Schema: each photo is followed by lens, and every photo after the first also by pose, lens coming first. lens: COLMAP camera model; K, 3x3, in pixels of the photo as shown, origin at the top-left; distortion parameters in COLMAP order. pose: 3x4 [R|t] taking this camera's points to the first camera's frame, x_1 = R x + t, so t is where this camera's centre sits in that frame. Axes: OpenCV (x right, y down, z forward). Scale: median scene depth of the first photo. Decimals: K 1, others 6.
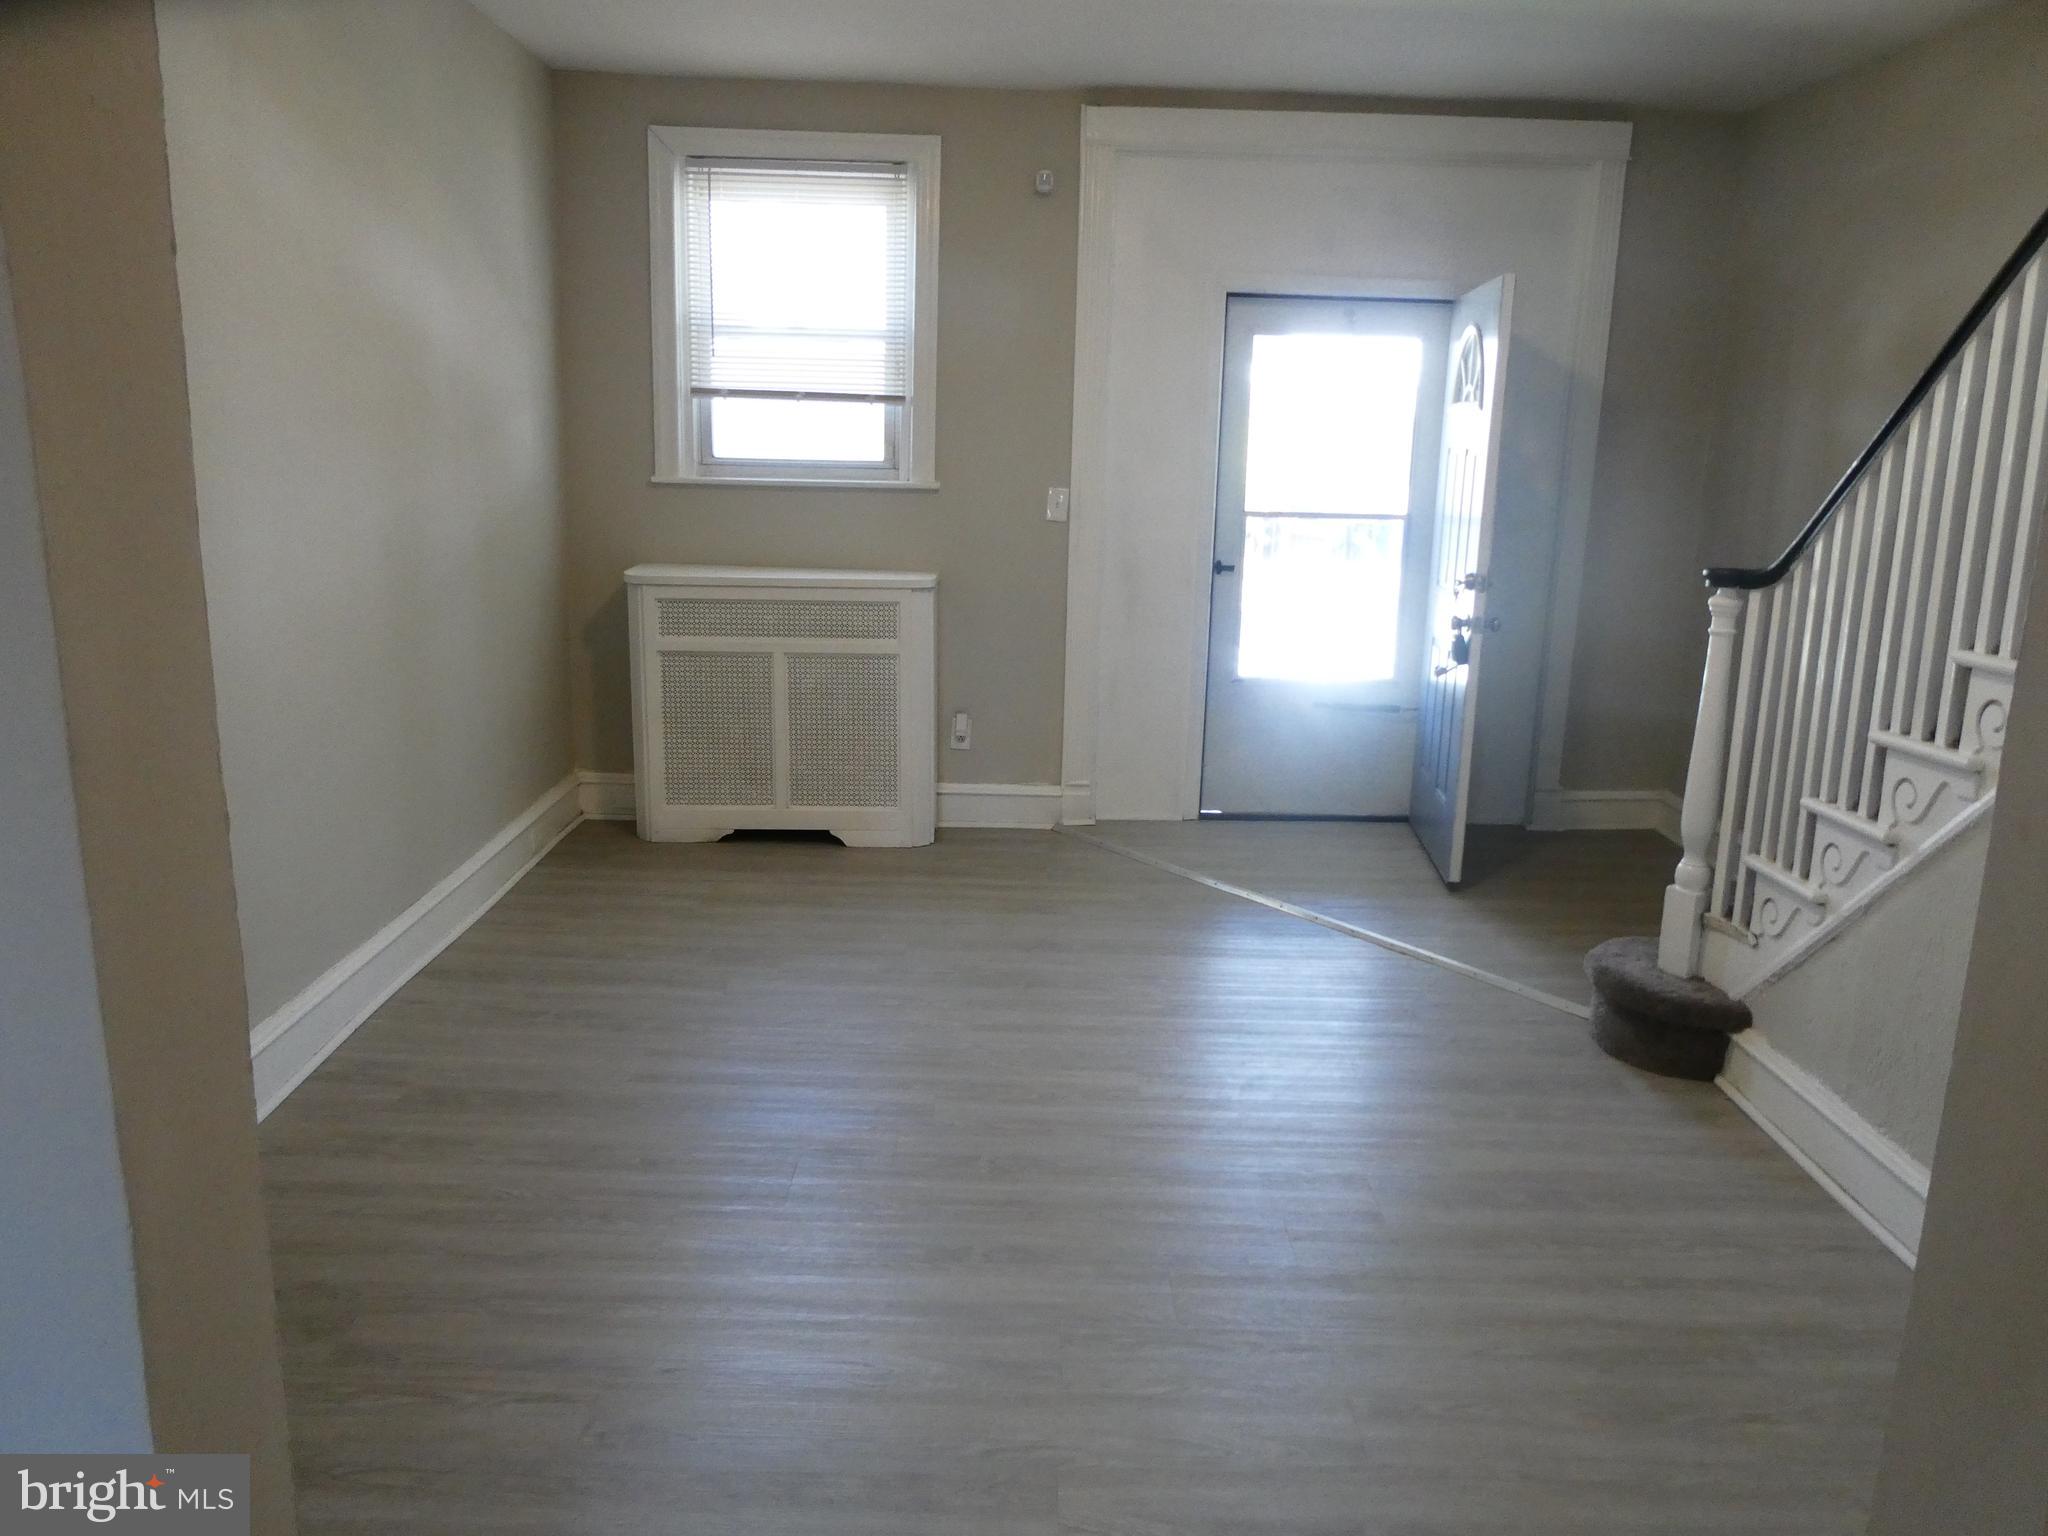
lens RADIAL K [[1461.2, 0, 1037.9], [0, 1461.2, 761.1], [0, 0, 1]] dist [0.003162, -0.008368]
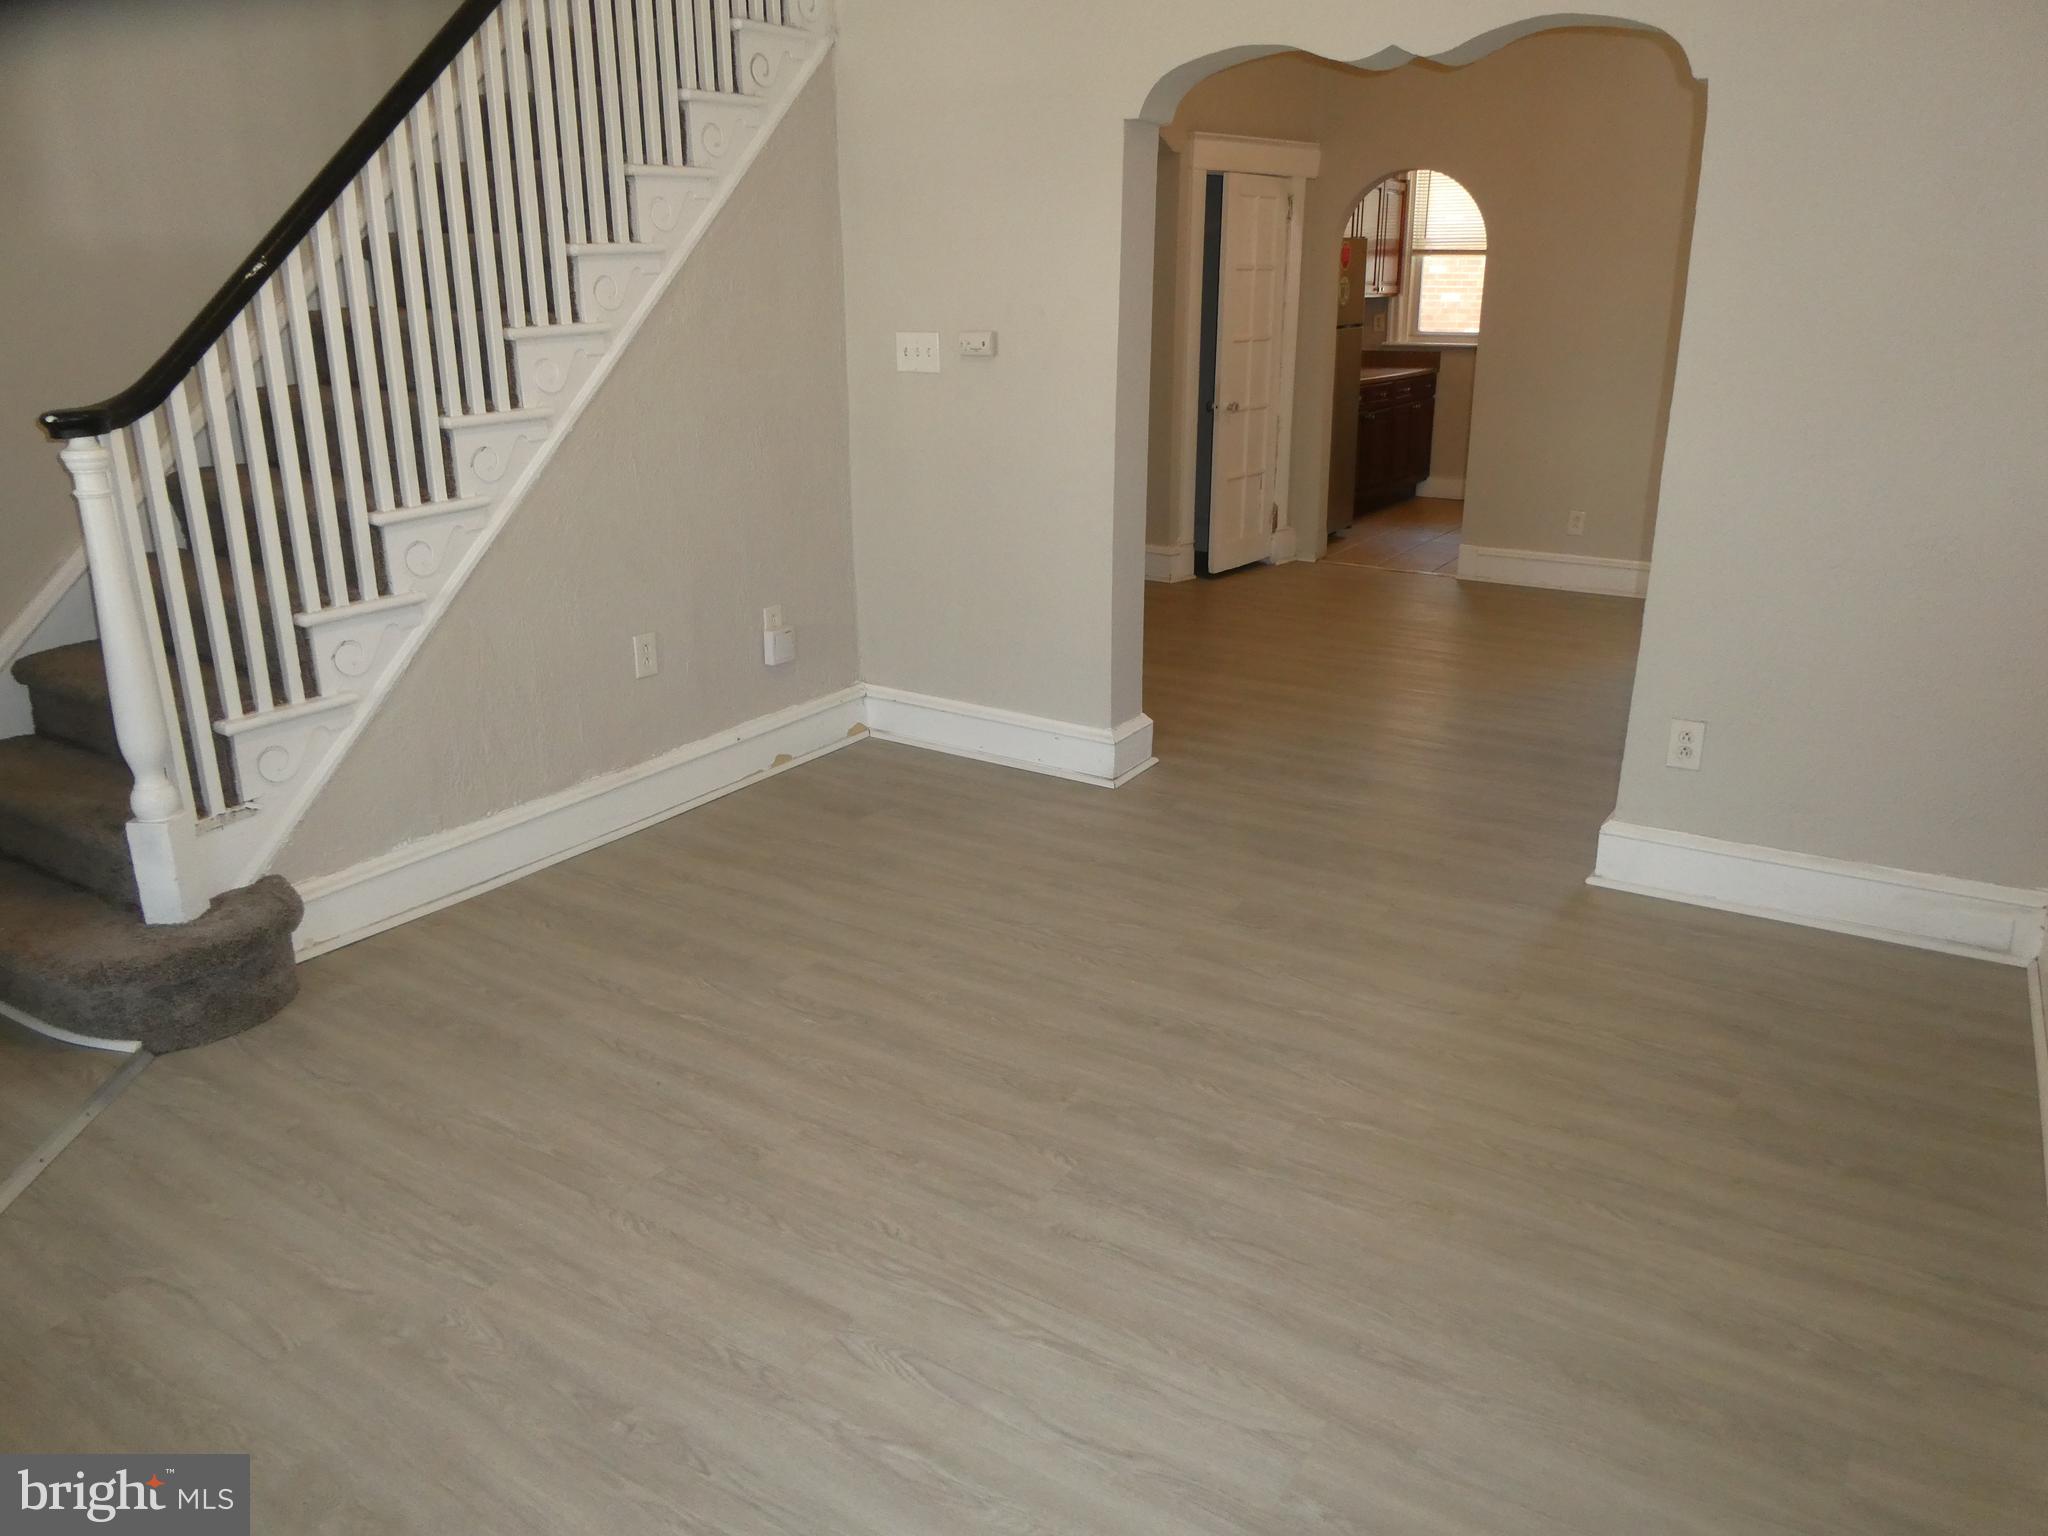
lens RADIAL K [[1461.2, 0, 1042.6], [0, 1461.2, 755.2], [0, 0, 1]] dist [0.003162, -0.008368]
pose [[-0.832410, -0.190703, 0.520313, -0.318708], [0.101788, 0.870331, 0.481834, -0.239915], [-0.544732, 0.454045, -0.705060, 1.105253]]
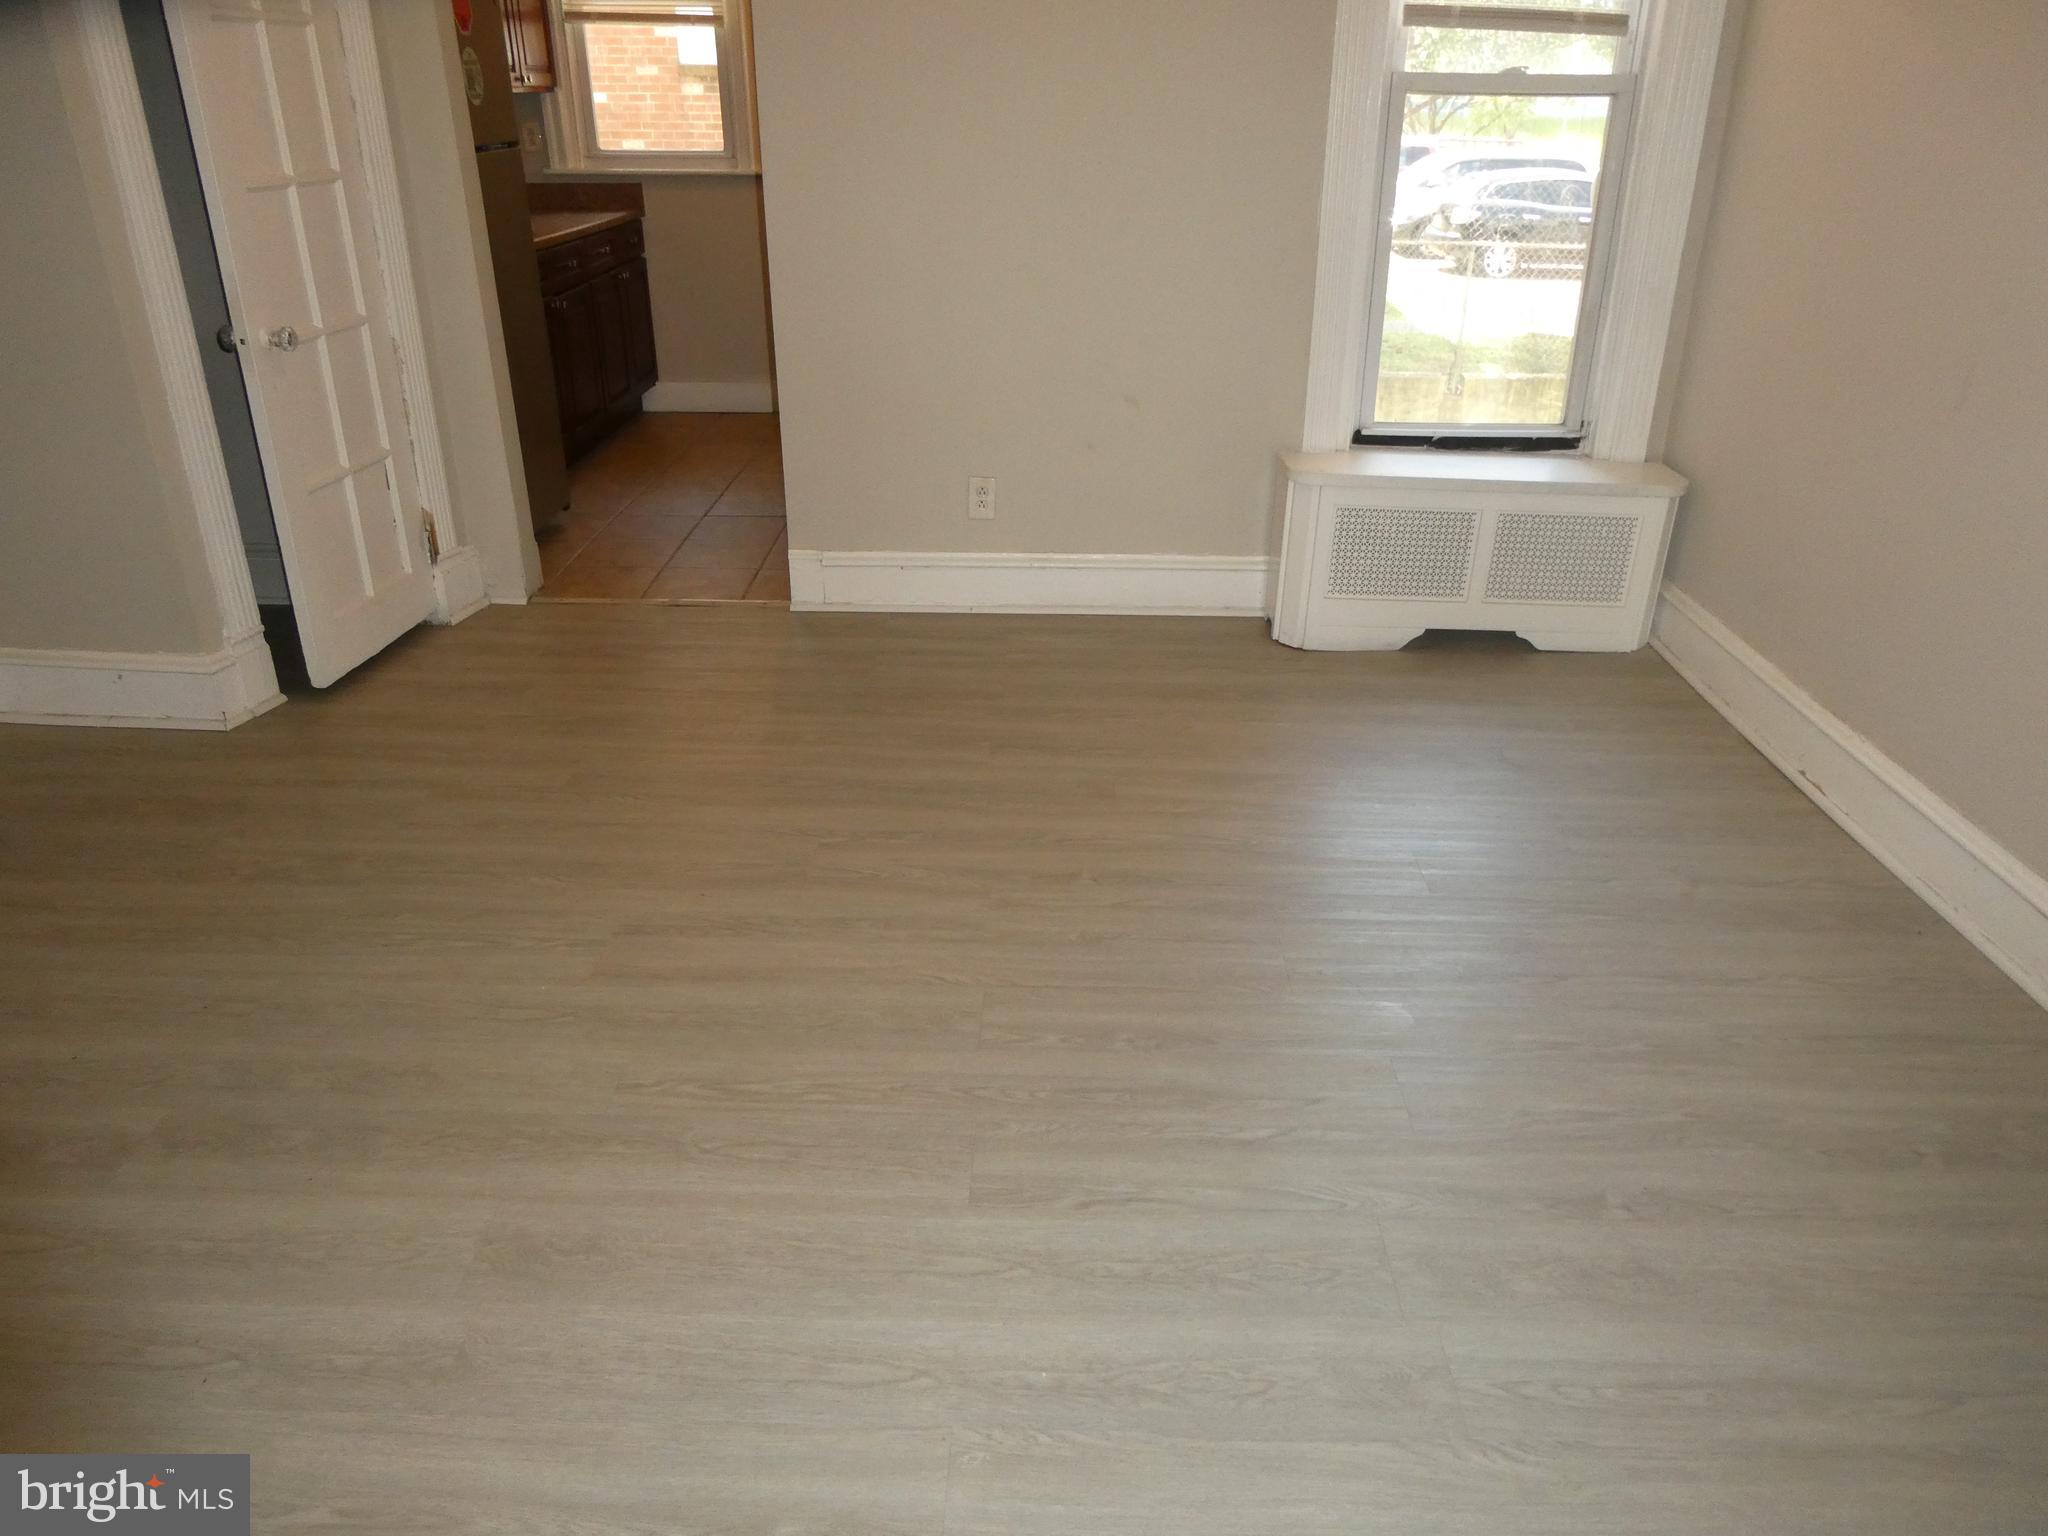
lens RADIAL K [[1461.2, 0, 1061.6], [0, 1461.2, 755.6], [0, 0, 1]] dist [0.003162, -0.008368]
pose [[-0.999241, -0.038868, 0.002576, 0.027065], [-0.029573, 0.799999, 0.599272, -0.053395], [-0.025353, 0.598741, -0.800541, 0.364357]]
